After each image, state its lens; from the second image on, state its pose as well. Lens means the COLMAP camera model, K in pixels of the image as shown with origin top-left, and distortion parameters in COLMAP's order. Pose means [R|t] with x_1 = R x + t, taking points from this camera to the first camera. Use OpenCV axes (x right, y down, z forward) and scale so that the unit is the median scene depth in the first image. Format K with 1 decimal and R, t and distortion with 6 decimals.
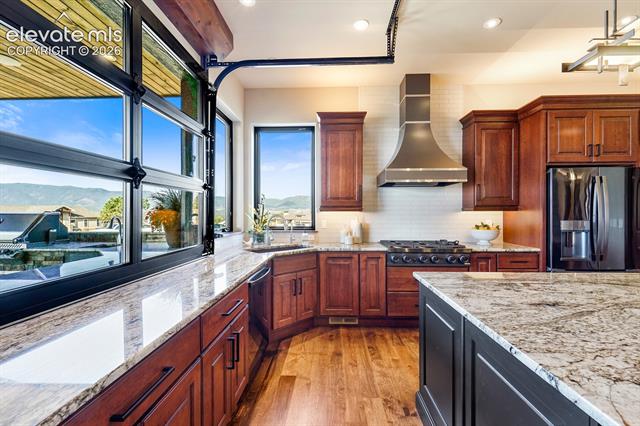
lens RADIAL K [[266.2, 0, 322.9], [0, 266.2, 213.6], [0, 0, 1]] dist [0.002181, -0.000011]
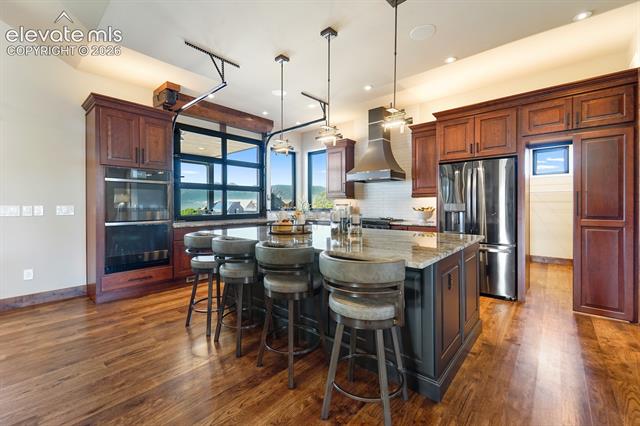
lens RADIAL K [[266.2, 0, 319.7], [0, 266.2, 207.6], [0, 0, 1]] dist [0.002181, -0.000011]
pose [[0.766934, 0.013634, -0.641581, 1.031675], [-0.013652, 0.999895, 0.004929, 0.040126], [0.641581, 0.004979, 0.767040, -0.355856]]
